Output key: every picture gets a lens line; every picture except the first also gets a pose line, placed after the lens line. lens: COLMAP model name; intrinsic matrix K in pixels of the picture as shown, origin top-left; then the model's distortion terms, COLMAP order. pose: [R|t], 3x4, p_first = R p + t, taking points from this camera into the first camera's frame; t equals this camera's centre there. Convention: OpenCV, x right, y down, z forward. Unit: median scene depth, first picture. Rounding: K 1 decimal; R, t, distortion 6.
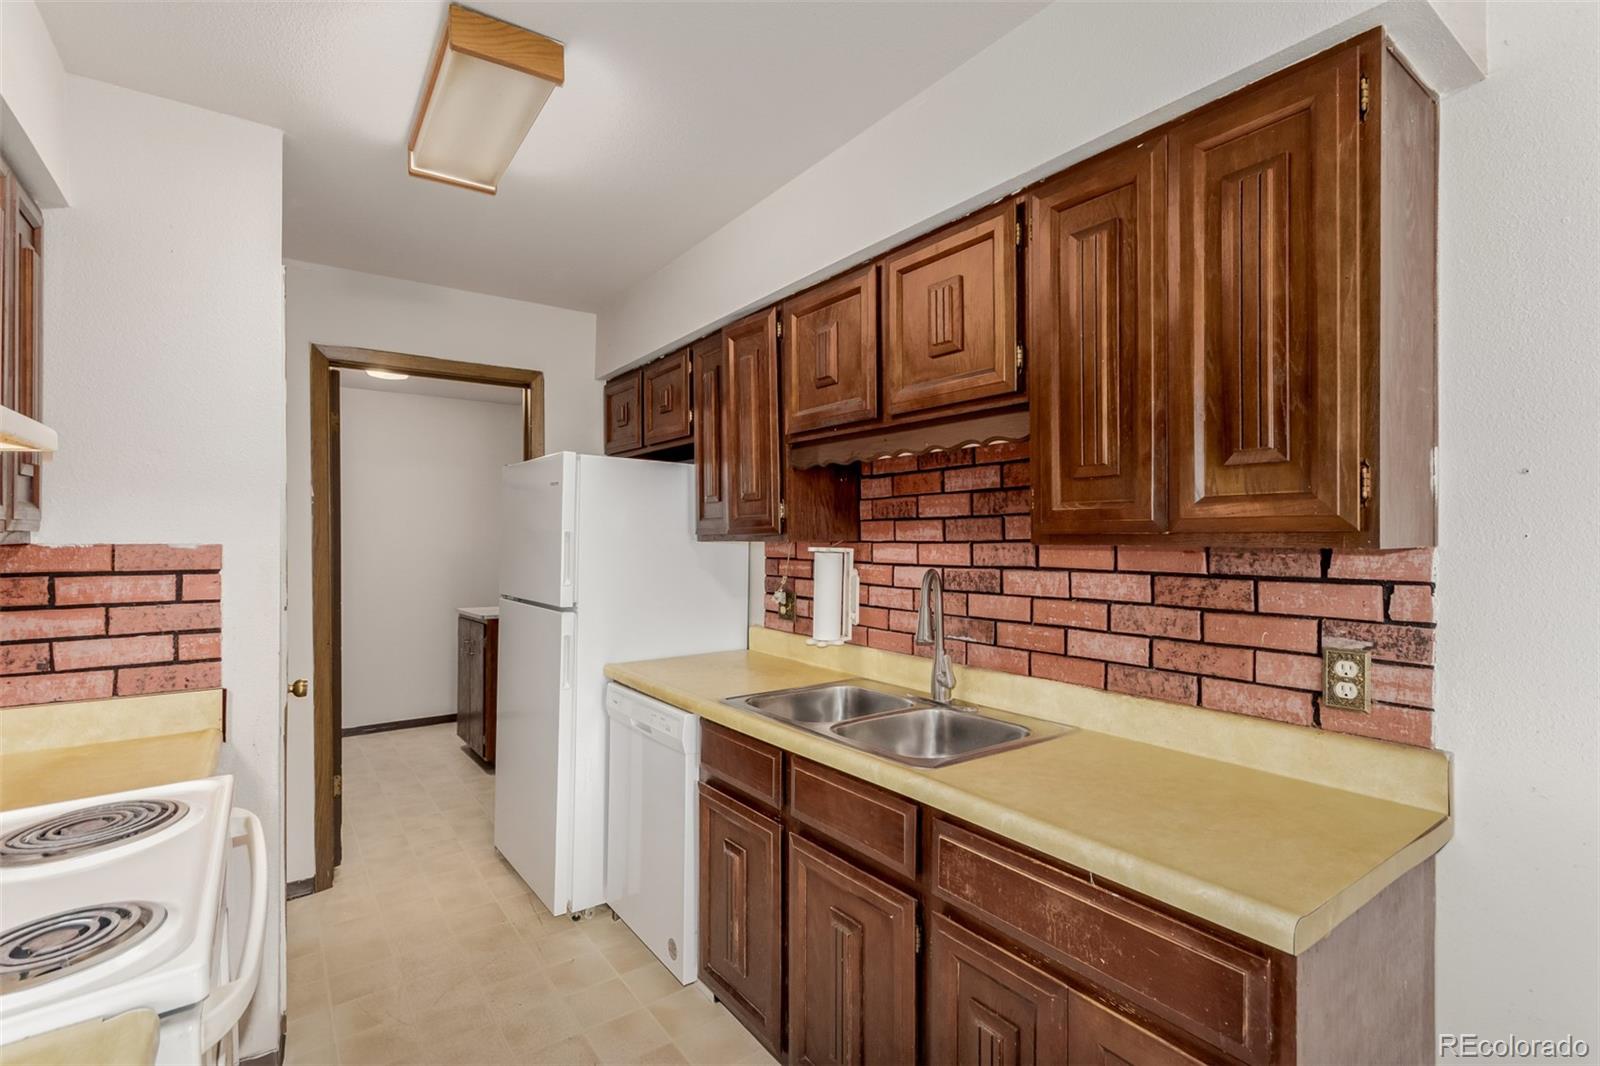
lens RADIAL K [[739.1, 0, 798.2], [0, 739.1, 537.1], [0, 0, 1]] dist [0.002413, 0.000739]
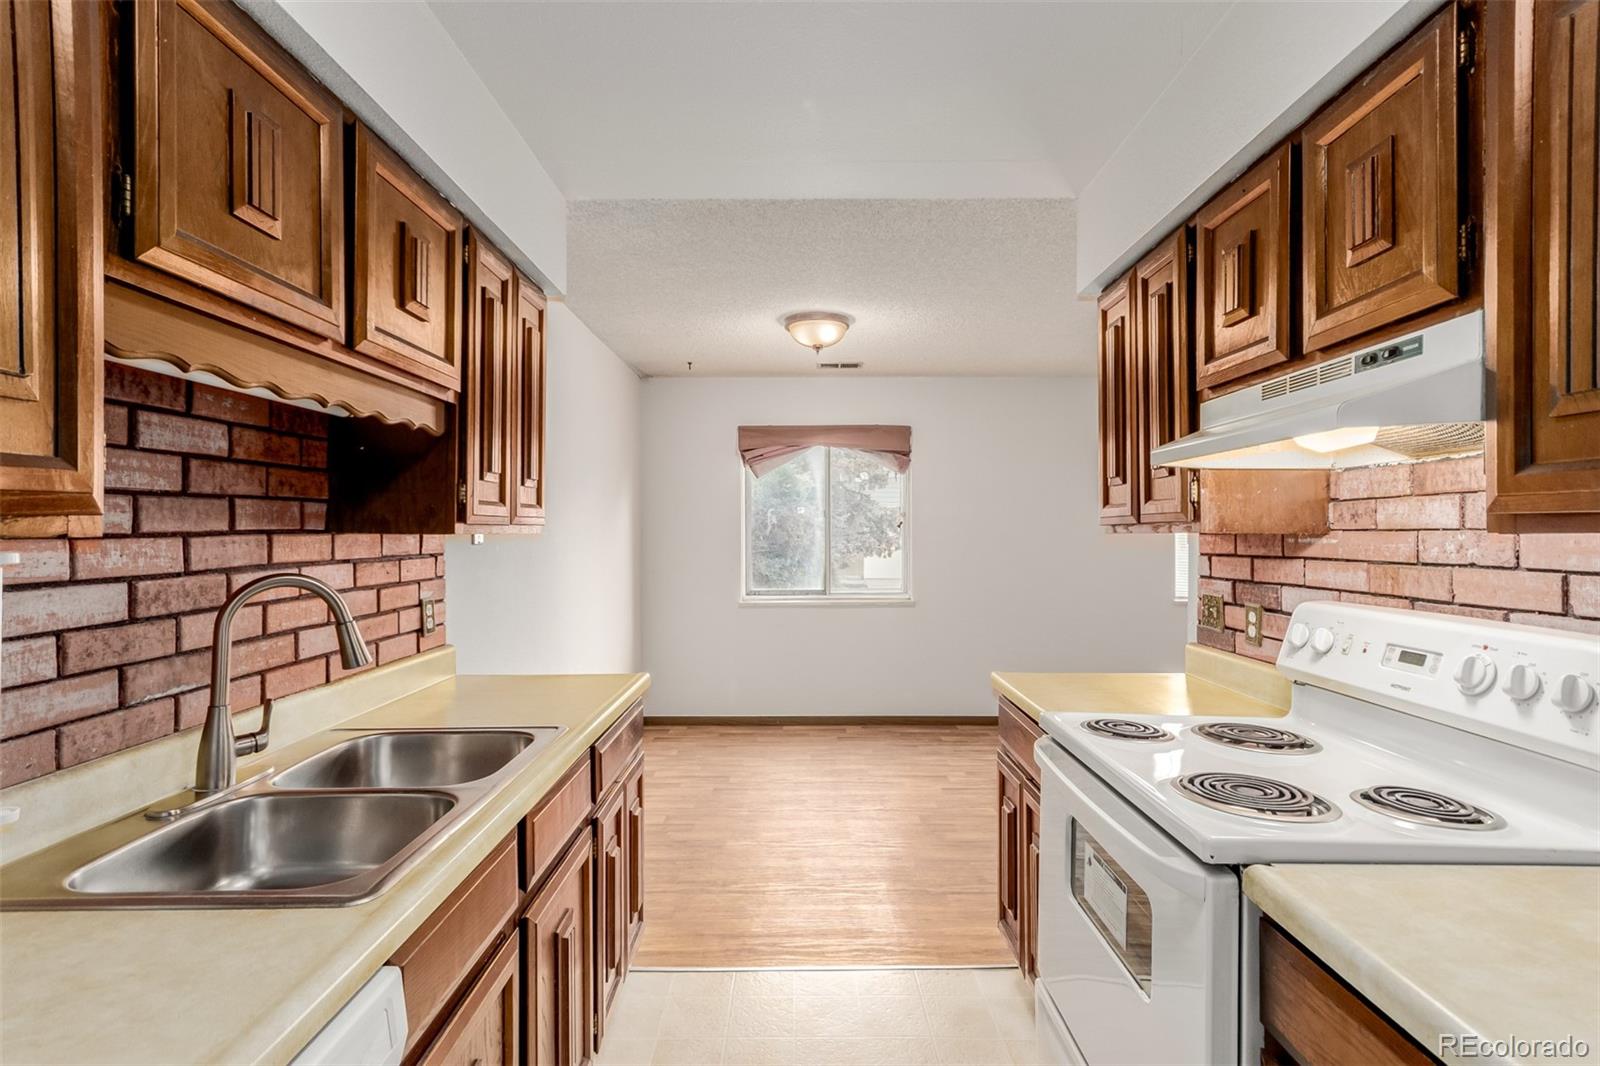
lens RADIAL K [[762.0, 0, 793.6], [0, 762.0, 527.4], [0, 0, 1]] dist [0.019931, 0.000197]
pose [[-0.803663, 0.005408, 0.595060, -0.595840], [0.003535, 0.999984, -0.004313, 0.005595], [-0.595074, -0.001362, -0.803670, 1.255654]]
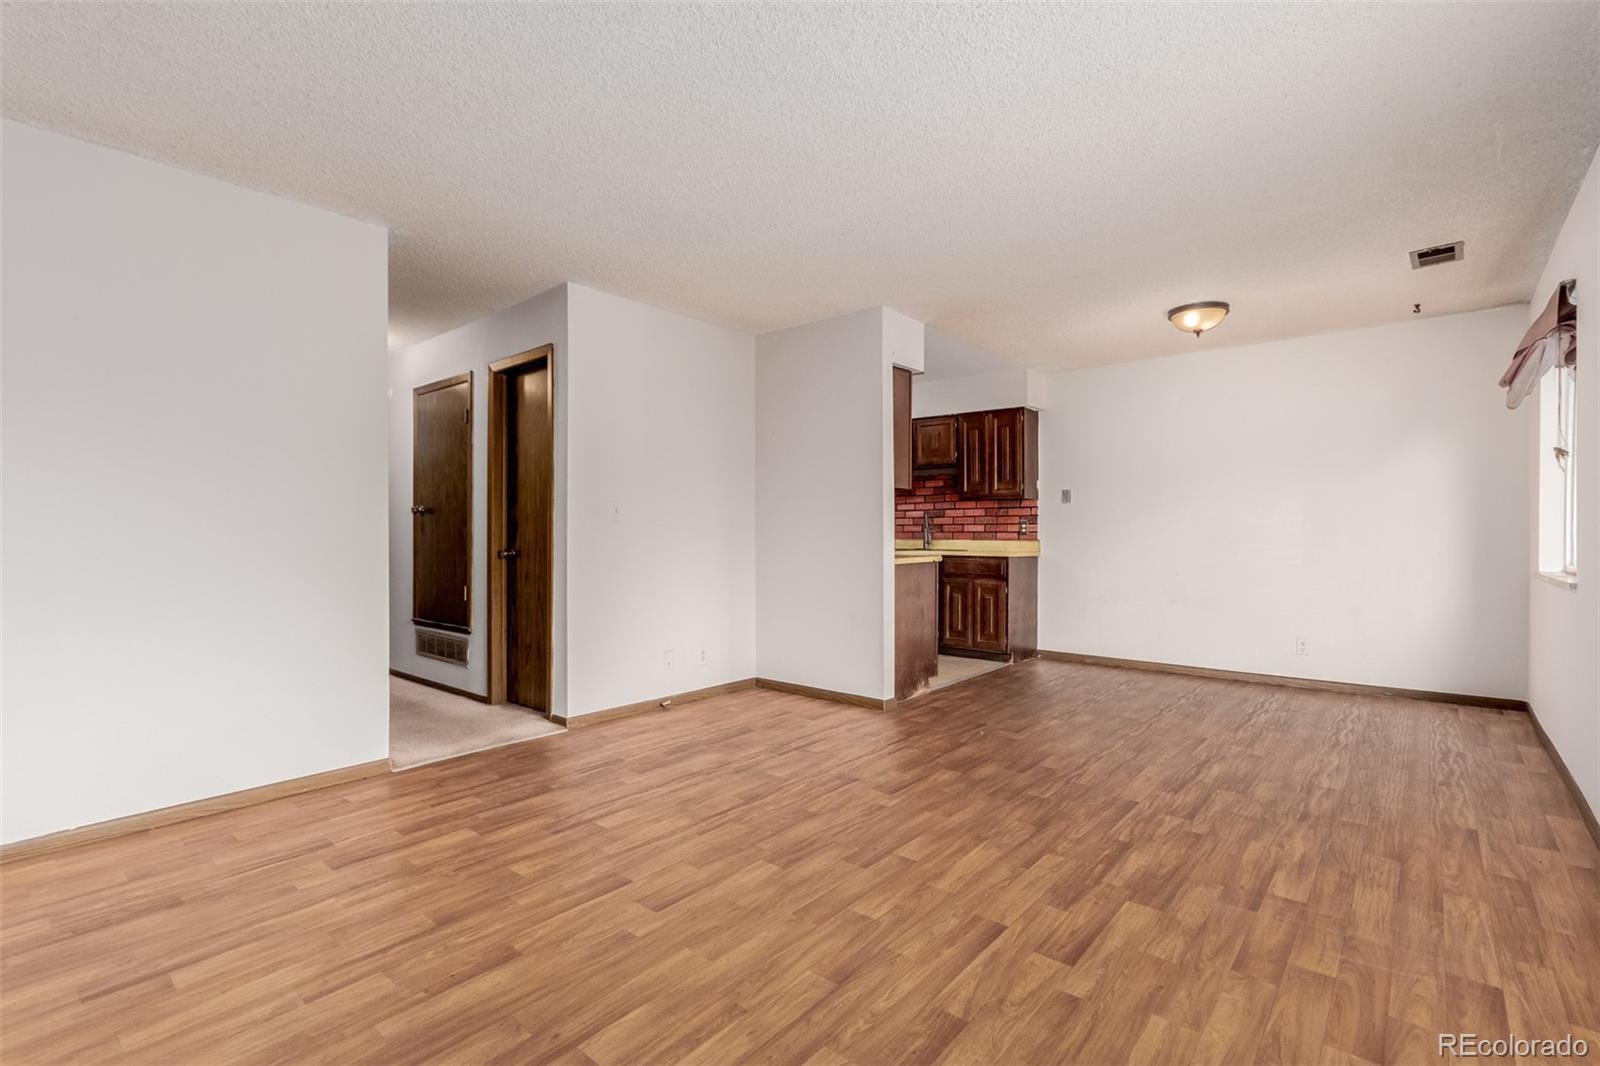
lens RADIAL K [[734.9, 0, 799.7], [0, 734.9, 535.6], [0, 0, 1]] dist [0.005600, 0.001347]
pose [[0.971631, 0.001616, 0.236496, -1.189105], [-0.002162, 0.999996, 0.002048, 0.157260], [-0.236491, -0.002501, 0.971630, -2.175799]]
